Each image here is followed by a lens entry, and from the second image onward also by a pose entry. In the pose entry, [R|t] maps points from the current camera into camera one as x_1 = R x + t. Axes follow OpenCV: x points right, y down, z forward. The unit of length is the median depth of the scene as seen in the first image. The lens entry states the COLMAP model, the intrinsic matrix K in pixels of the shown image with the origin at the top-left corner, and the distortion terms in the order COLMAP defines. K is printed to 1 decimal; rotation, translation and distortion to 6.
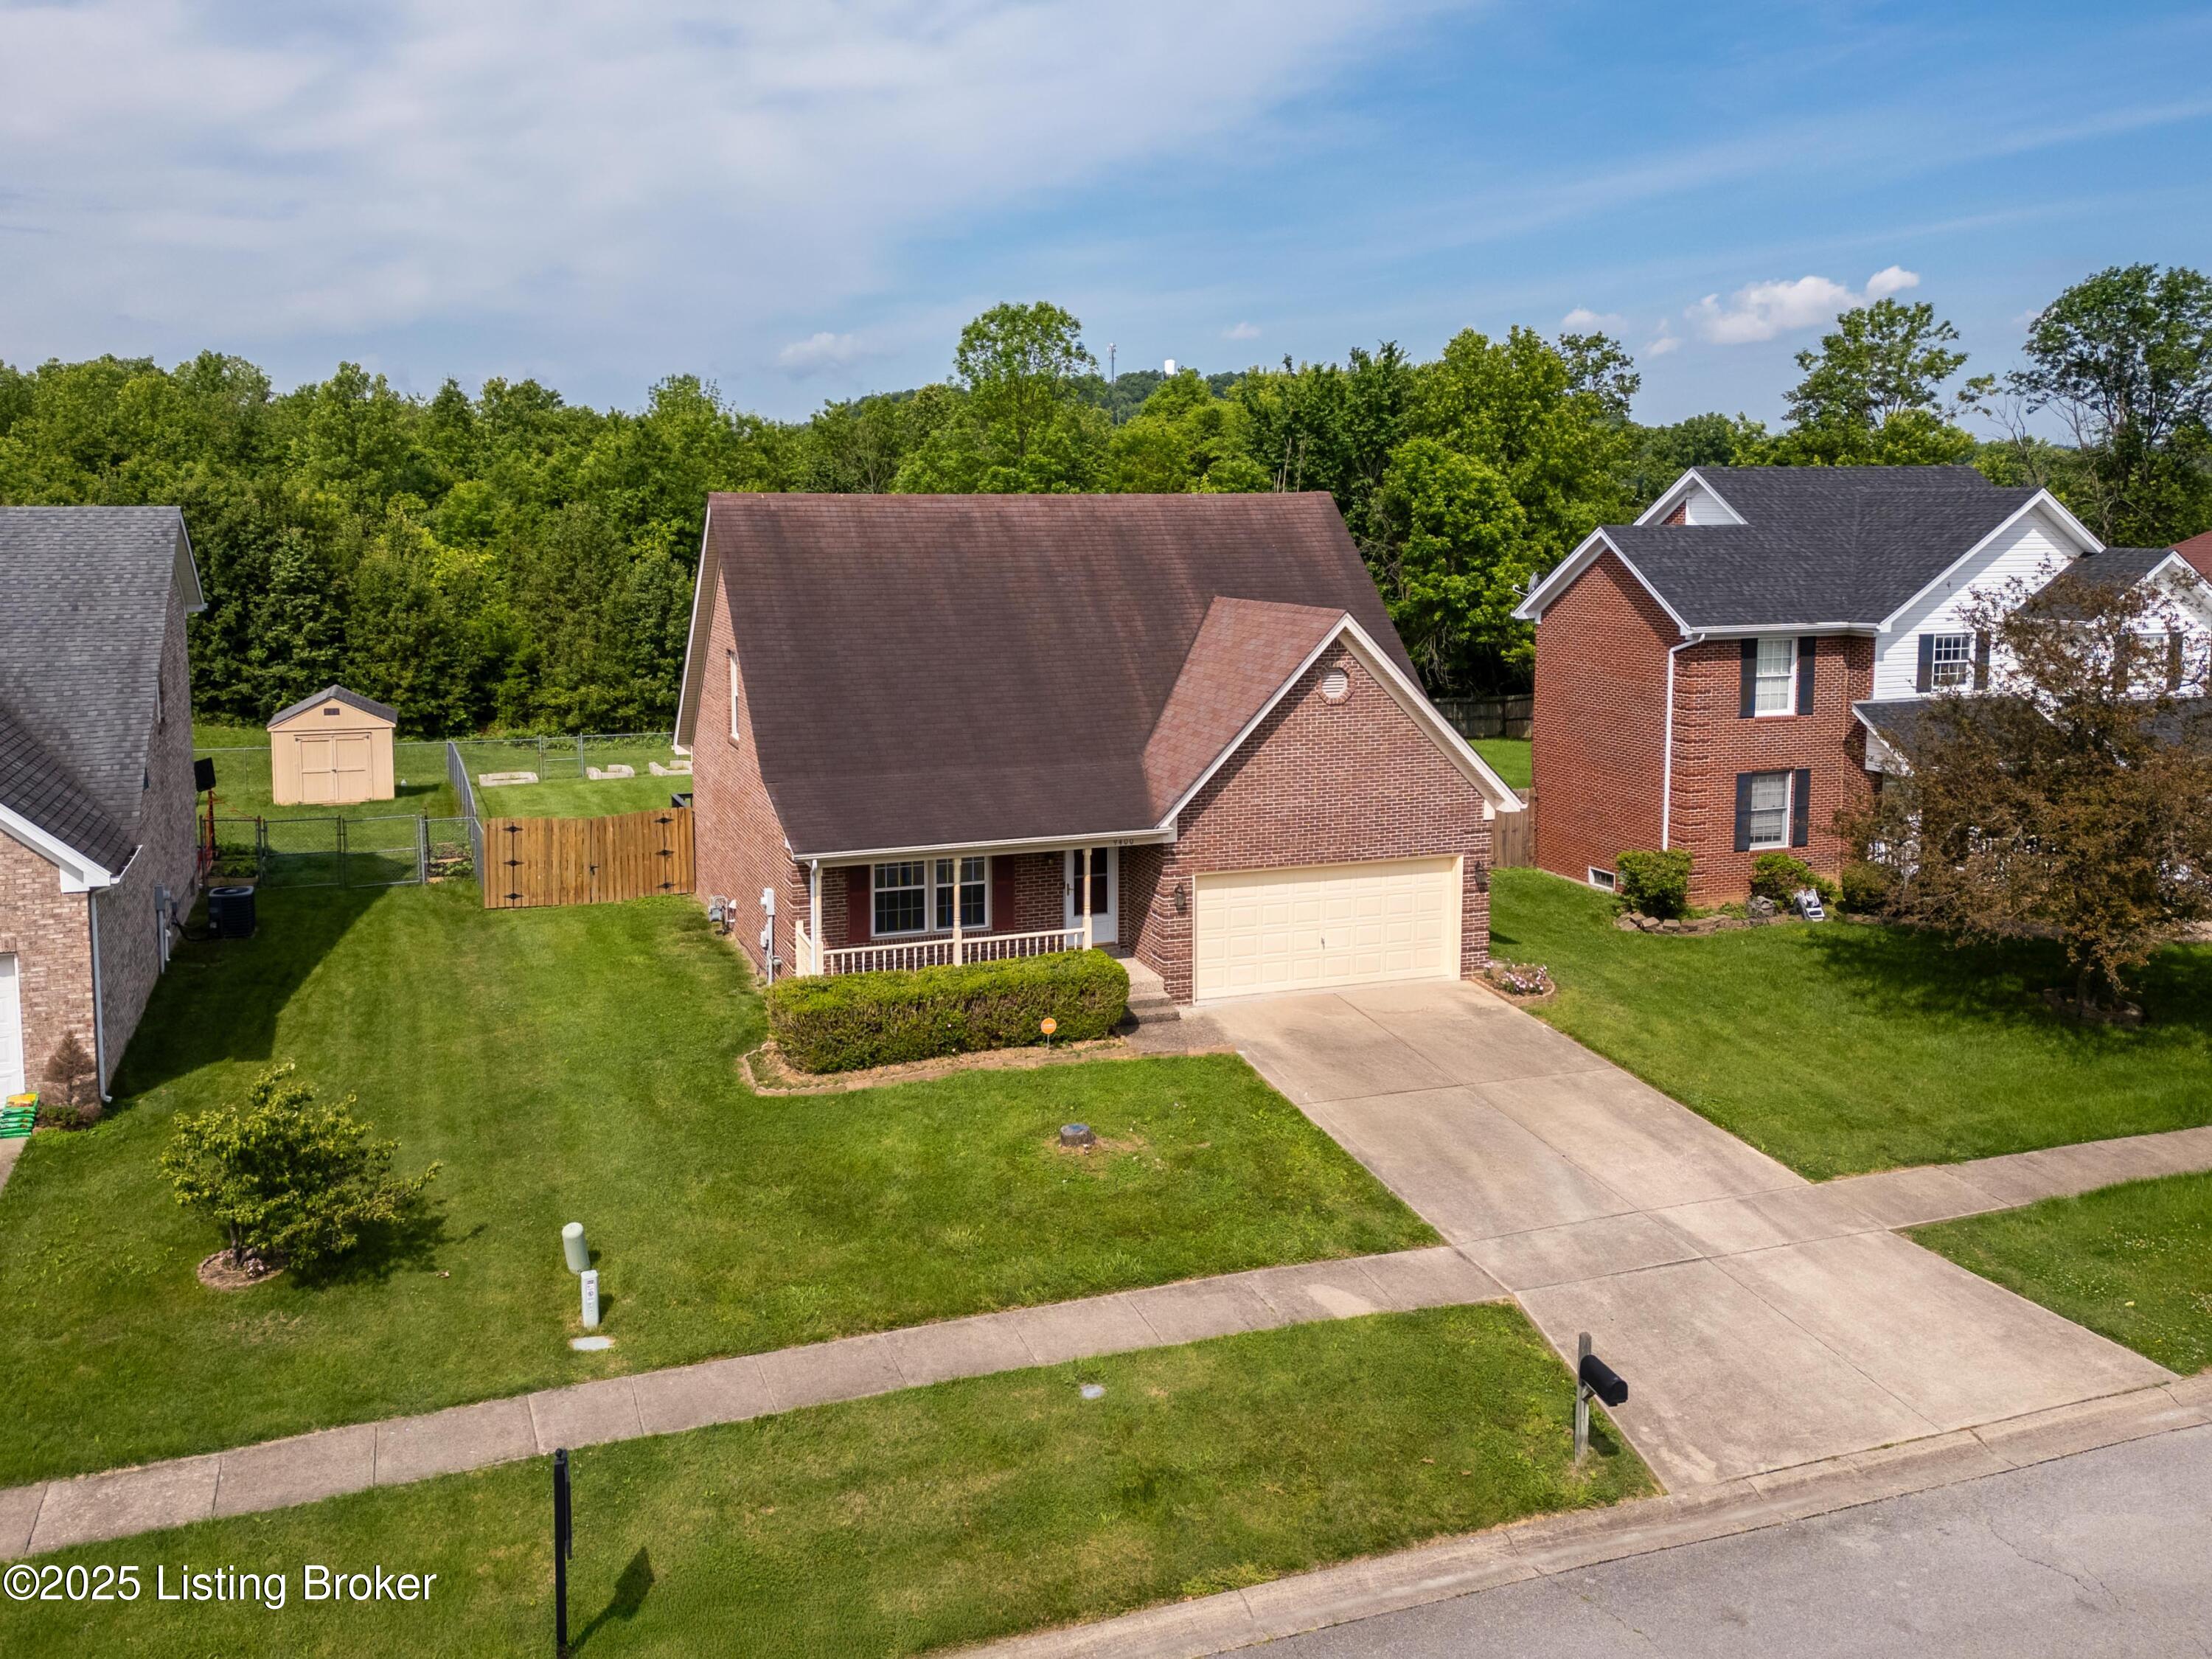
lens RADIAL K [[1752.7, 0, 1099.5], [0, 1752.7, 660.0], [0, 0, 1]] dist [0.086995, -0.178363]
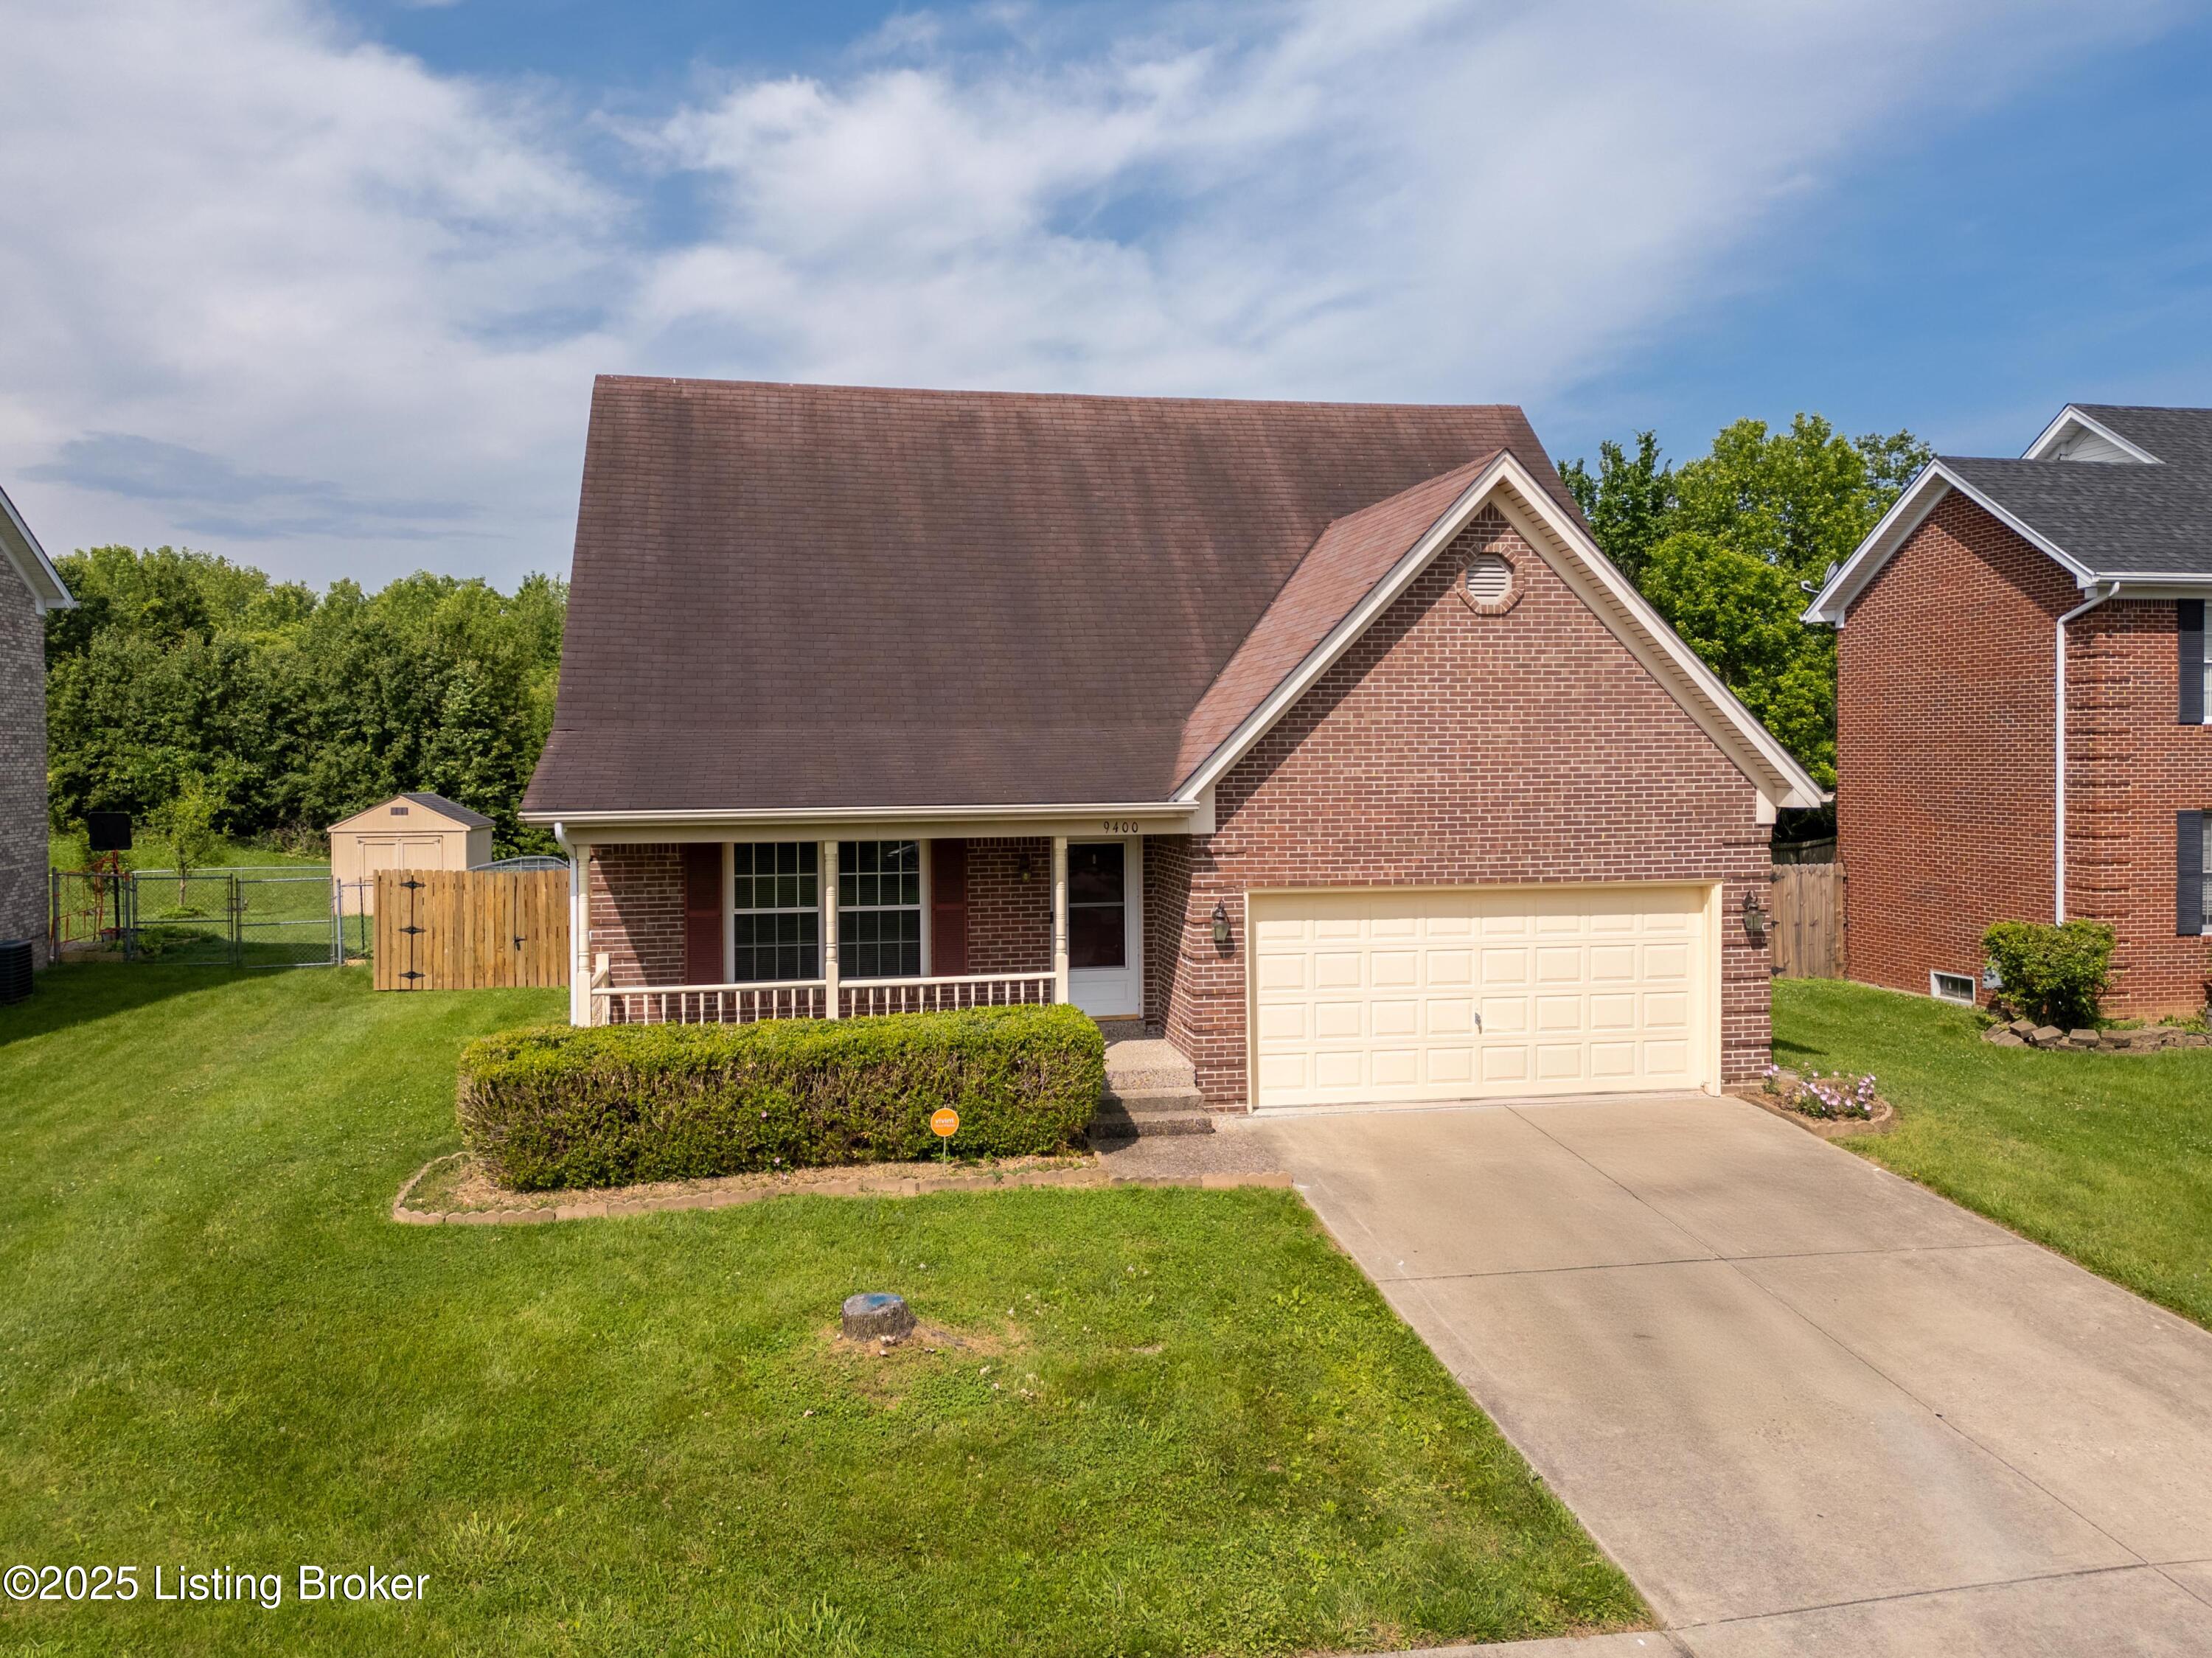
lens RADIAL K [[1670.7, 0, 1133.5], [0, 1670.7, 739.9], [0, 0, 1]] dist [0.075890, -0.079651]
pose [[0.988845, -0.004313, -0.148883, 0.108566], [-0.008484, 0.996327, -0.085208, 0.128756], [0.148703, 0.085521, 0.985177, 0.460843]]
